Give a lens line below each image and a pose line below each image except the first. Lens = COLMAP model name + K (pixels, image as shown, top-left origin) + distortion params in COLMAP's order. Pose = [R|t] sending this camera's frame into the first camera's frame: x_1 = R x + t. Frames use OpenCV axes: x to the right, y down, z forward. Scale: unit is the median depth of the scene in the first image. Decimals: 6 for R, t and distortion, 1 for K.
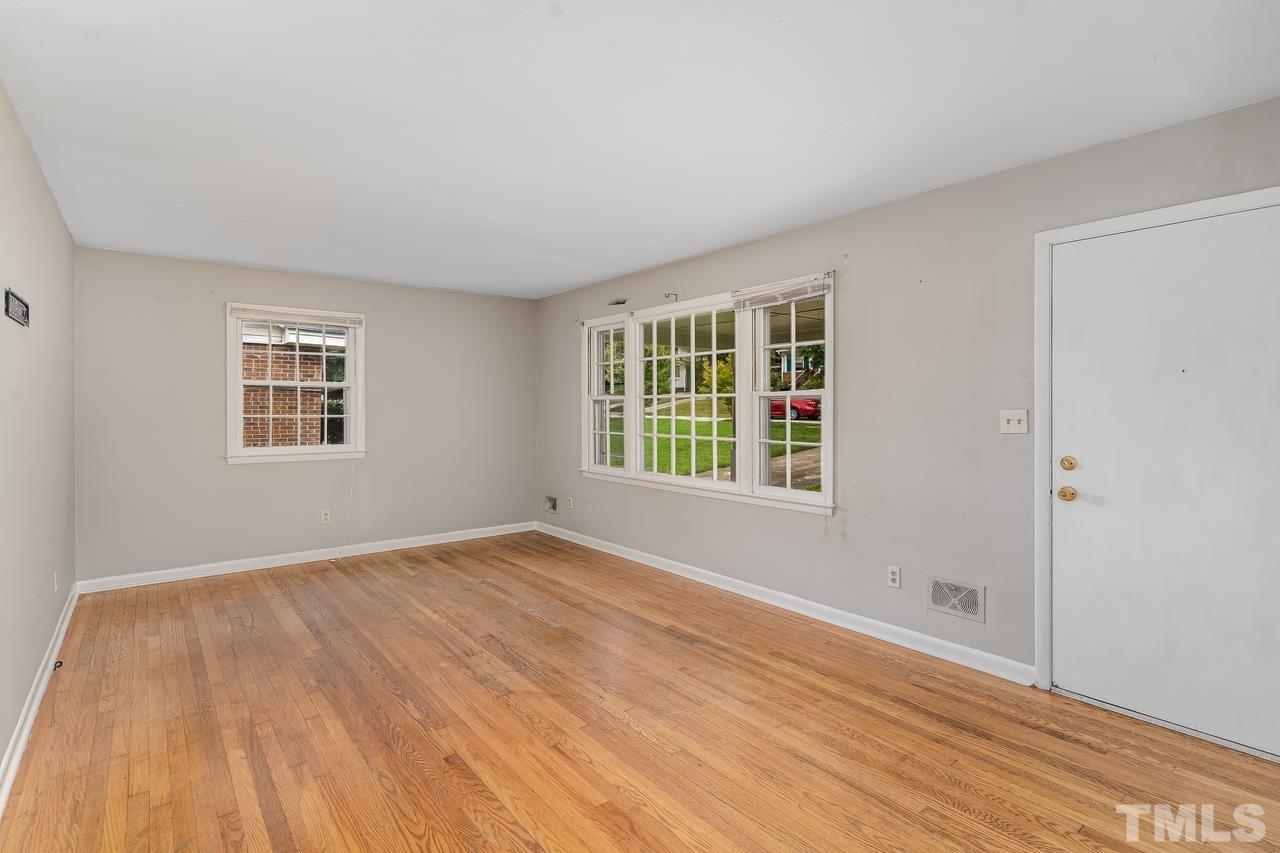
lens RADIAL K [[608.4, 0, 615.7], [0, 608.4, 406.3], [0, 0, 1]] dist [-0.001239, -0.000648]
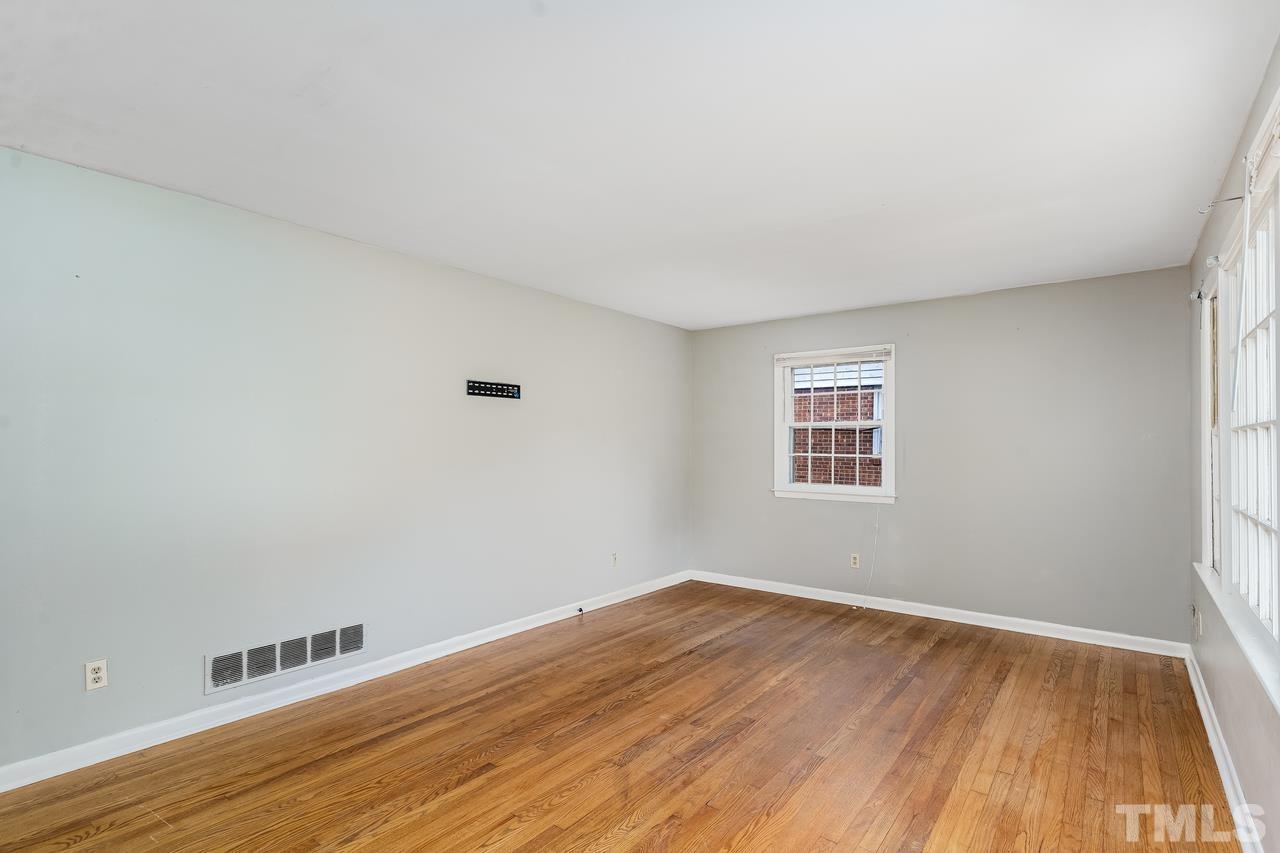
lens RADIAL K [[614.4, 0, 637.0], [0, 614.4, 431.7], [0, 0, 1]] dist [0.004020, 0.000083]
pose [[0.261566, -0.020985, -0.964958, 0.621649], [-0.002279, 0.999747, -0.022360, -0.000933], [0.965183, 0.008048, 0.261452, 0.675230]]
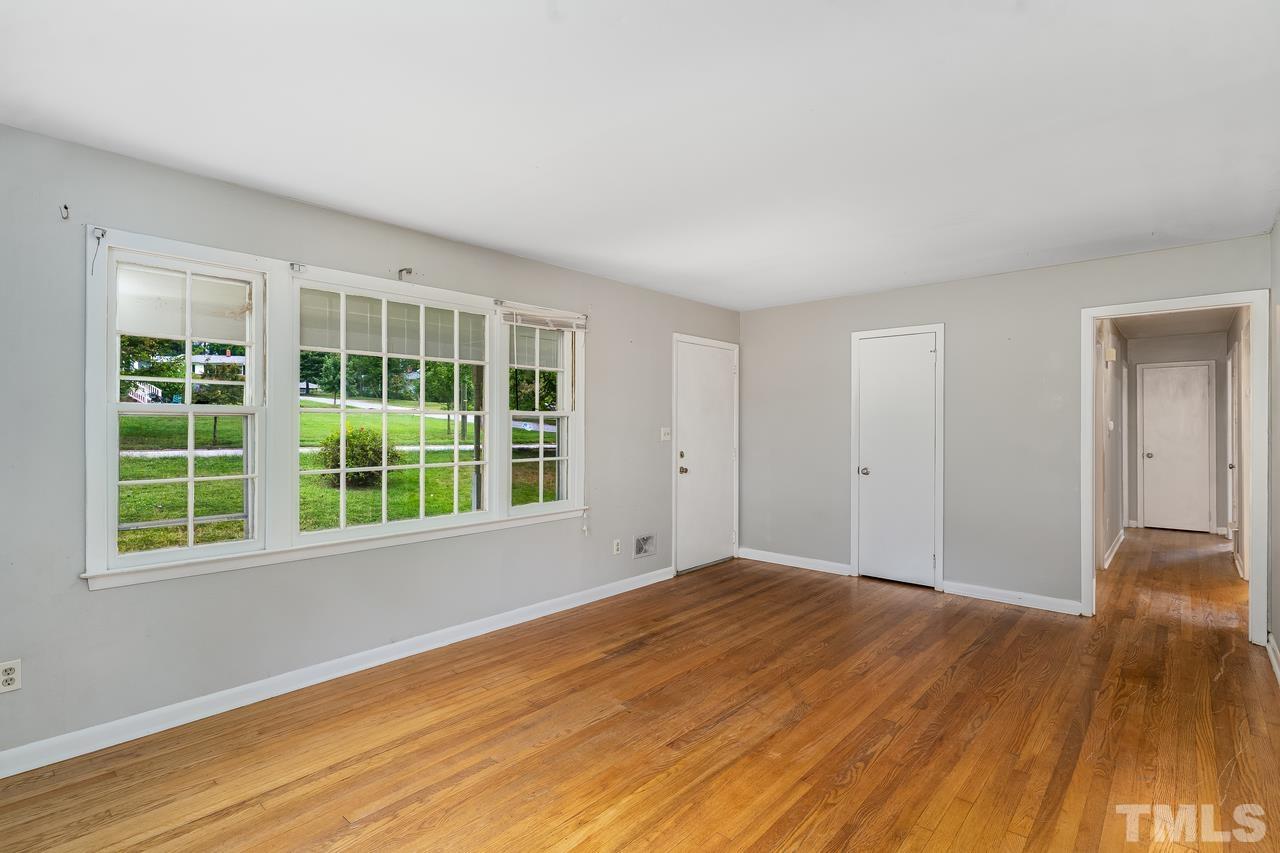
lens RADIAL K [[620.8, 0, 633.2], [0, 620.8, 427.7], [0, 0, 1]] dist [0.003748, 0.000643]
pose [[-0.186394, -0.003560, 0.982469, -0.995041], [0.000118, 0.999993, 0.003646, -0.000323], [-0.982475, 0.000796, -0.186392, 1.277685]]
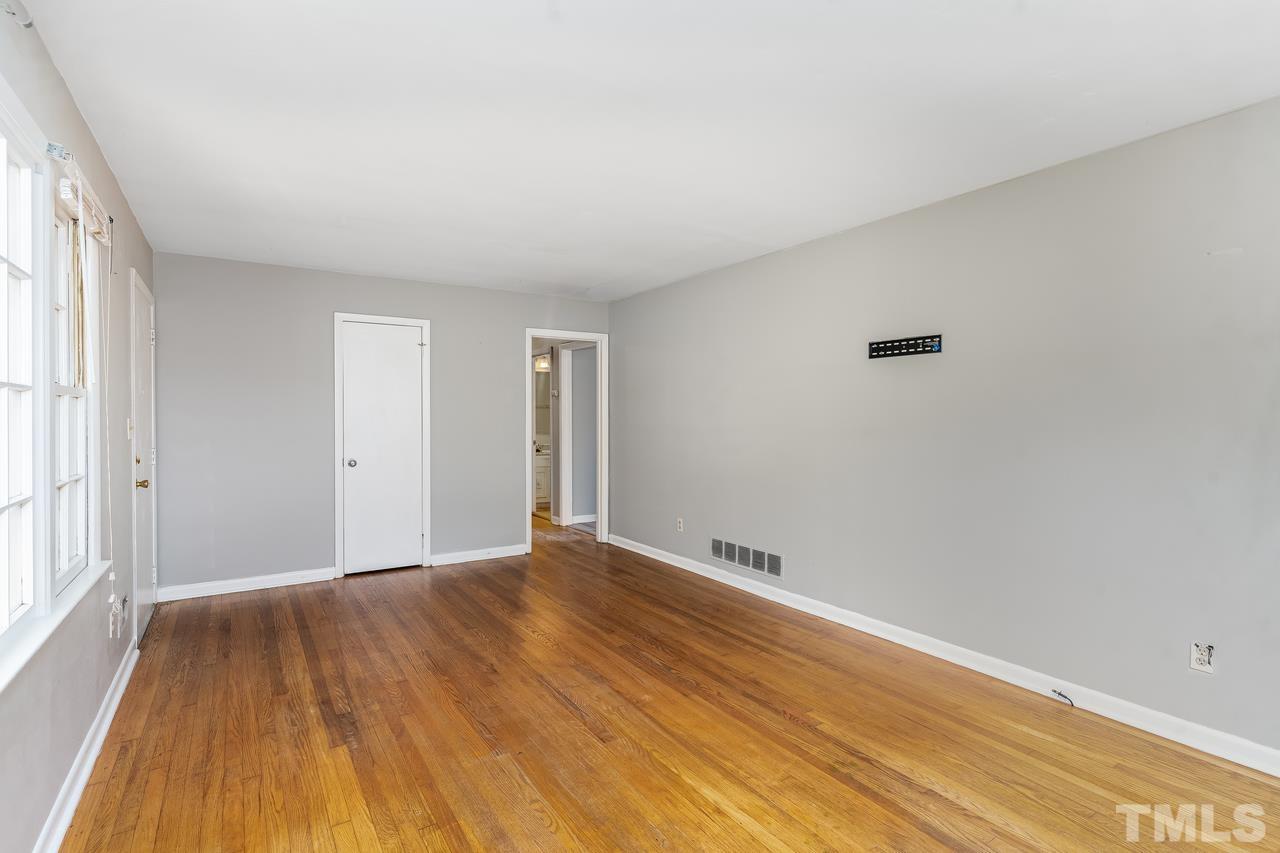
lens RADIAL K [[614.4, 0, 637.0], [0, 614.4, 431.7], [0, 0, 1]] dist [0.004020, 0.000083]
pose [[-0.997785, -0.000733, 0.066515, -0.316679], [0.001206, 0.999576, 0.029096, -0.001460], [-0.066508, 0.029112, -0.997361, 1.838148]]
